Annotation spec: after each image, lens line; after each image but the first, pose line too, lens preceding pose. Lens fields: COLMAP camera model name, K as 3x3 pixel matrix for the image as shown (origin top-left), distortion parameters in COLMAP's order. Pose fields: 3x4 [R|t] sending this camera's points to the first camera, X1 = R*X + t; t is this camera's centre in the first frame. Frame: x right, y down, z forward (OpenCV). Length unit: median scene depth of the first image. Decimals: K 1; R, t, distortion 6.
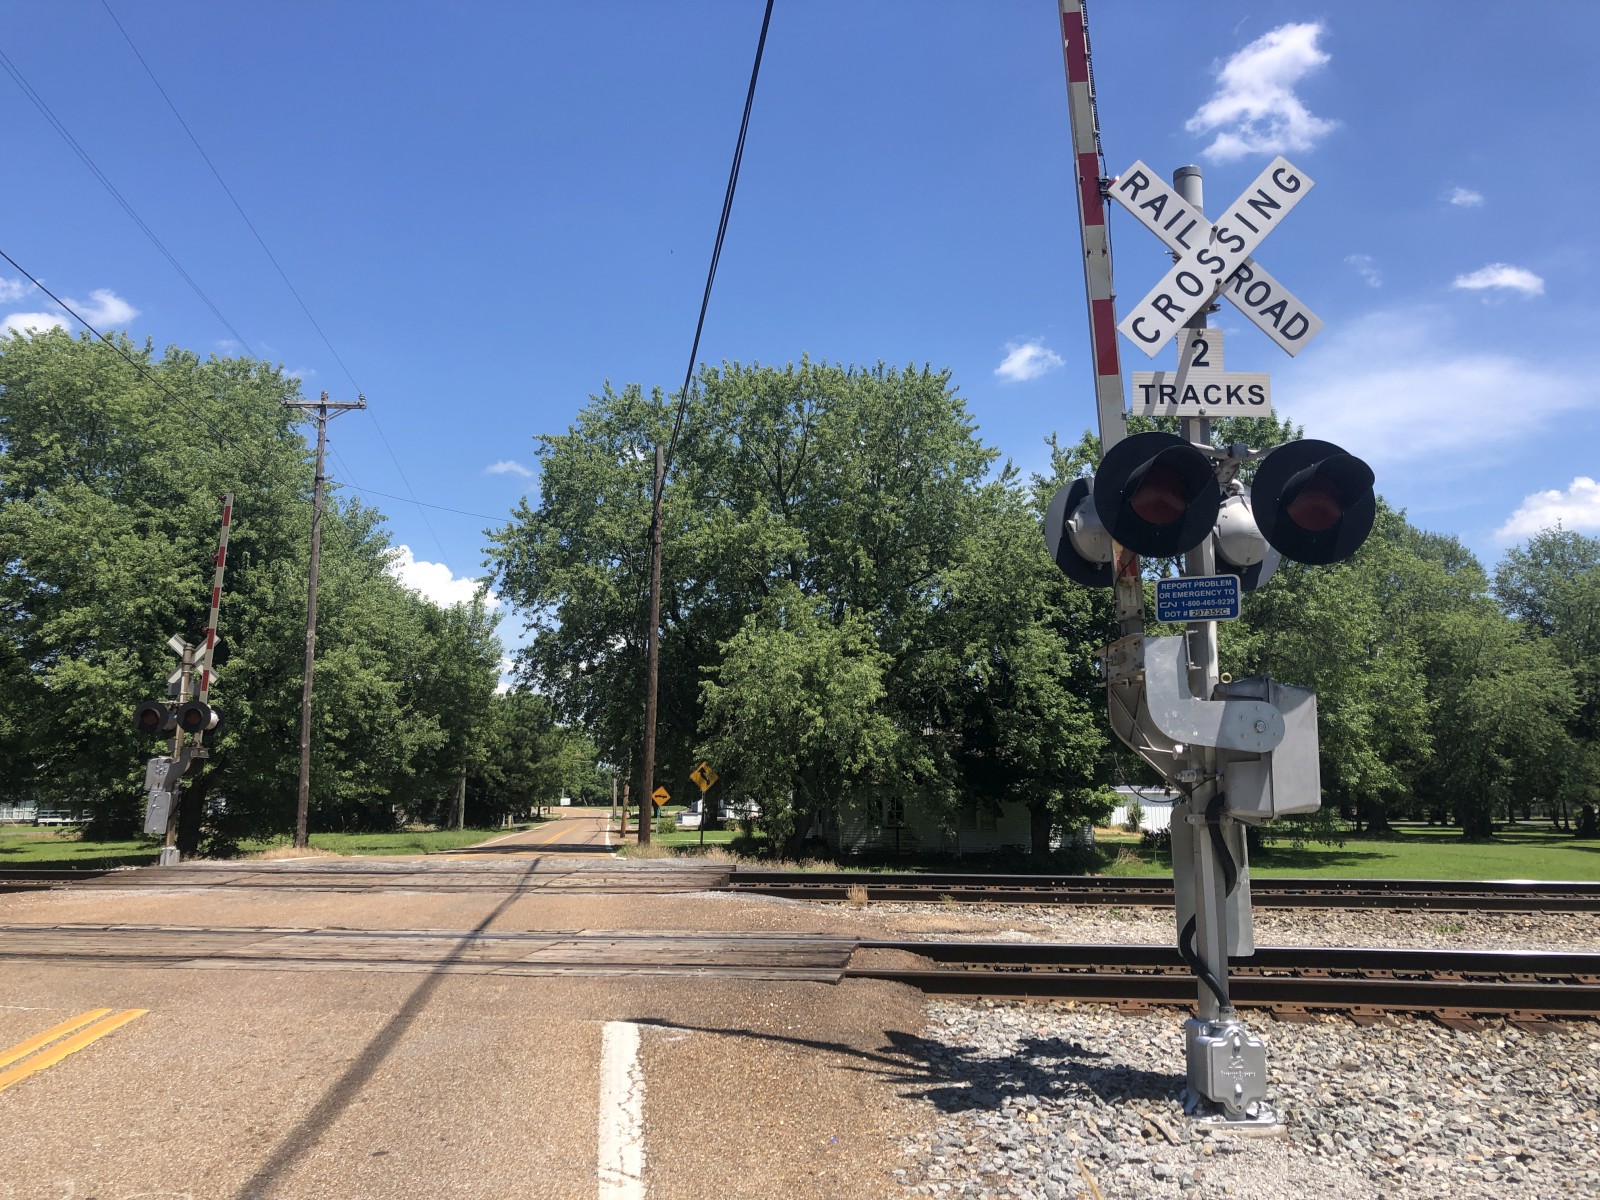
lens RADIAL K [[1329.7, 0, 800.0], [0, 1329.7, 600.0], [0, 0, 1]] dist [-0.001099, -0.044649]
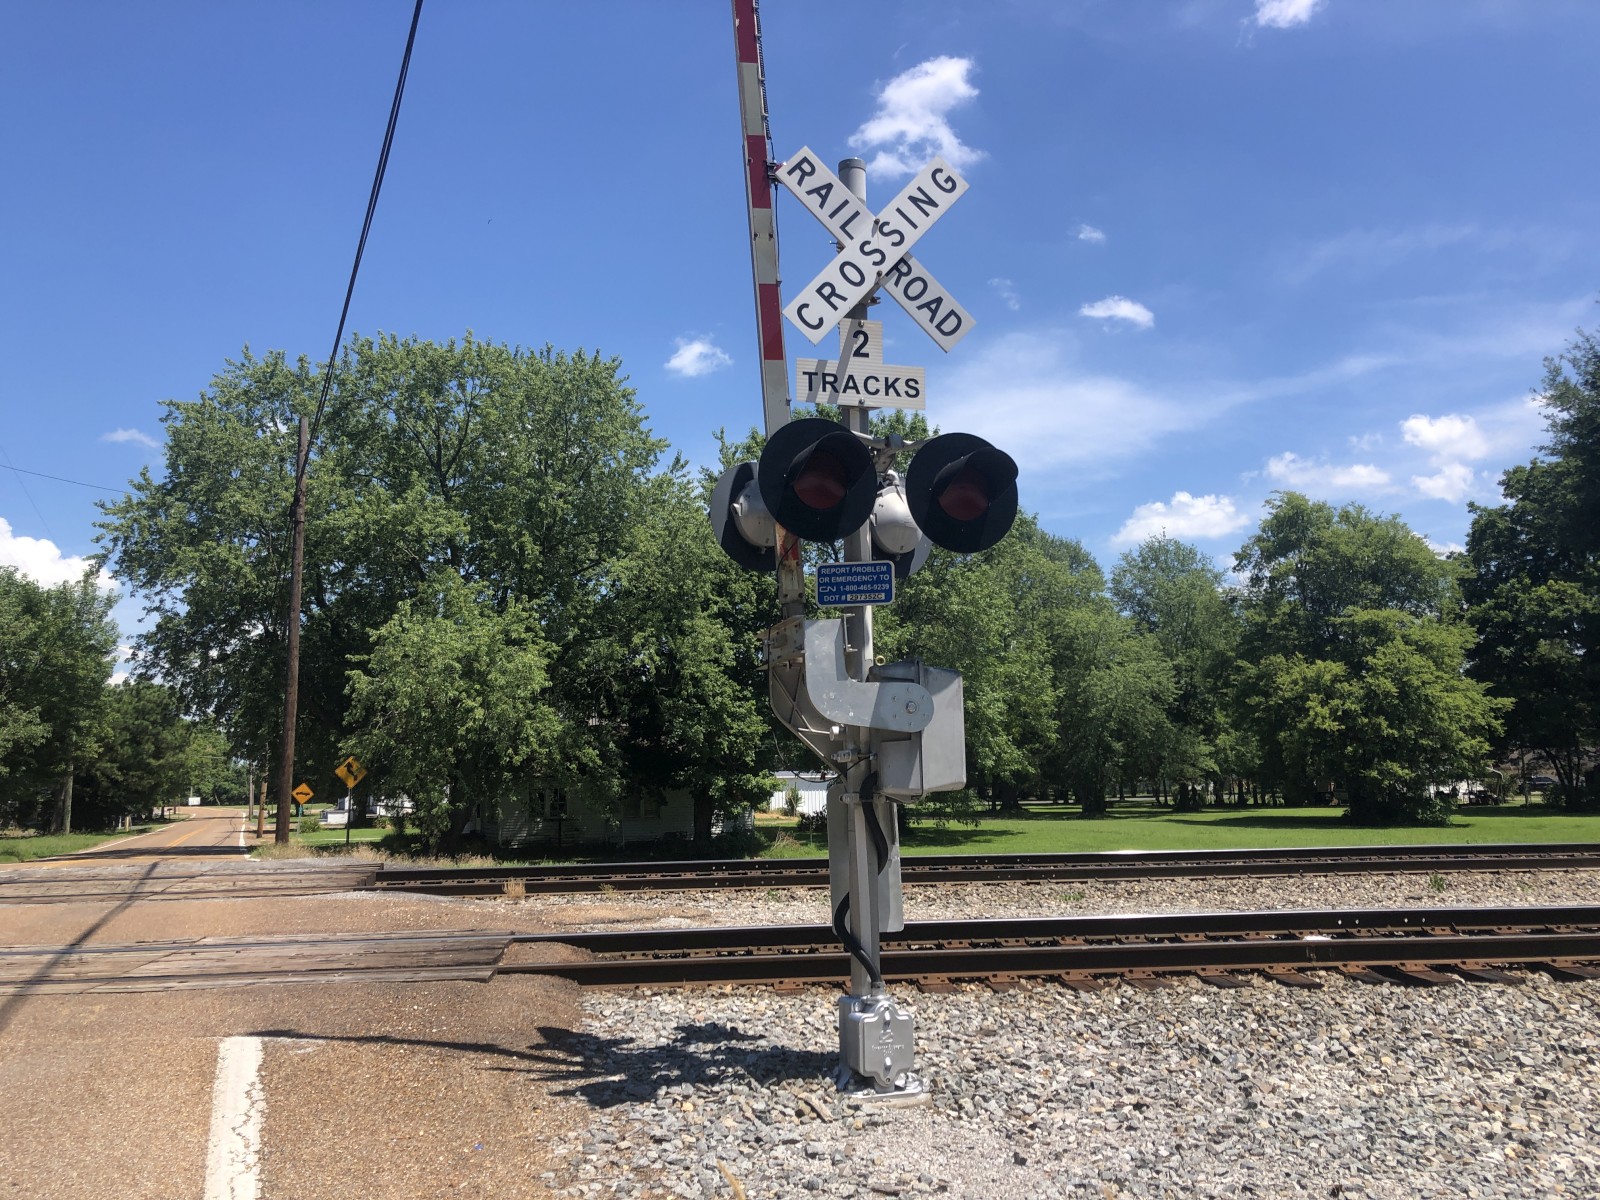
lens RADIAL K [[1323.7, 0, 820.3], [0, 1323.7, 592.4], [0, 0, 1]] dist [0.049935, -0.153006]
pose [[0.965015, 0.013802, 0.261833, 0.005201], [-0.014435, 0.999896, 0.000494, 0.005060], [-0.261798, -0.004256, 0.965113, 0.018401]]
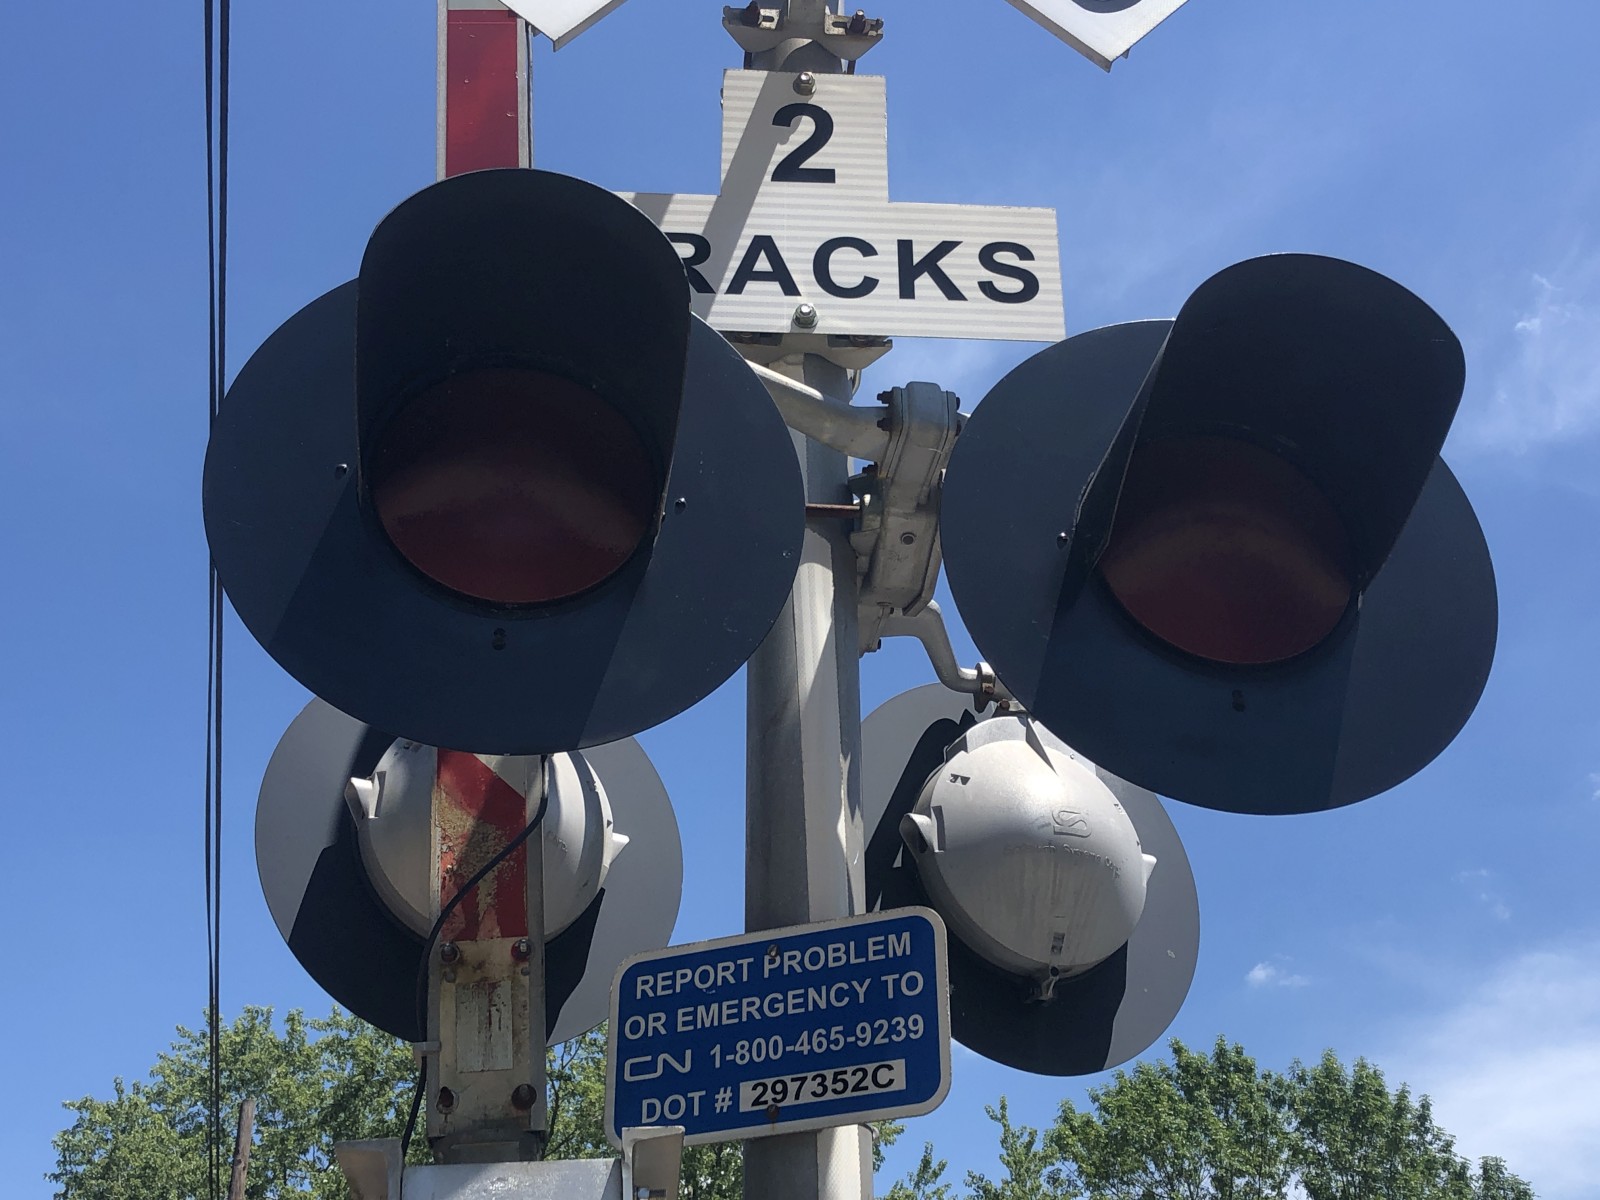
lens RADIAL K [[2073.6, 0, 798.4], [0, 2073.6, 563.4], [0, 0, 1]] dist [0.149450, -0.359303]
pose [[0.997358, 0.019055, 0.070106, 0.248409], [0.009374, 0.923172, -0.384274, 0.054832], [-0.072042, 0.383915, 0.920554, 0.582353]]
